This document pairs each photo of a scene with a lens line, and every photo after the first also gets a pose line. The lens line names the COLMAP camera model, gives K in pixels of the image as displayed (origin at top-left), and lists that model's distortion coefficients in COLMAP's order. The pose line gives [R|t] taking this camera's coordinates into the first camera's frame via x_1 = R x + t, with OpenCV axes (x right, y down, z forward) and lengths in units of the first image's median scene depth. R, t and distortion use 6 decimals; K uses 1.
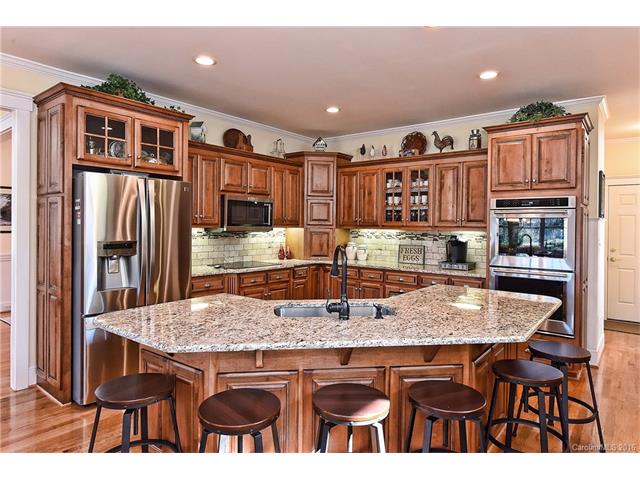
lens RADIAL K [[415.1, 0, 314.9], [0, 415.1, 224.9], [0, 0, 1]] dist [0.002696, -0.006253]
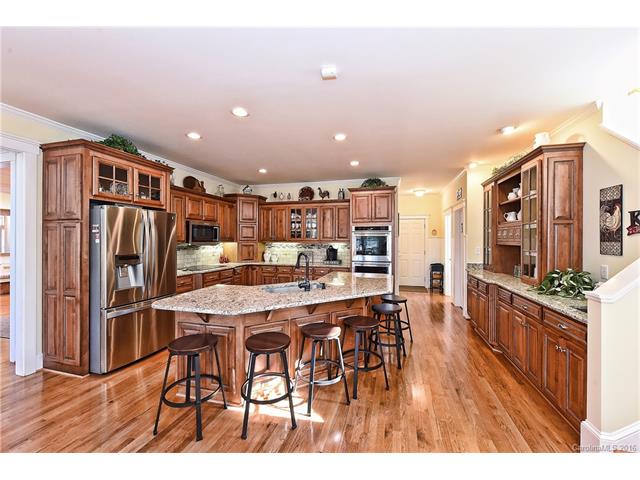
lens RADIAL K [[270.3, 0, 321.3], [0, 270.3, 237.0], [0, 0, 1]] dist [-0.002044, -0.001191]
pose [[0.921813, -0.007428, 0.387563, -0.201133], [0.009976, 0.999940, -0.004563, -0.008523], [-0.387506, 0.008073, 0.921832, -0.099459]]
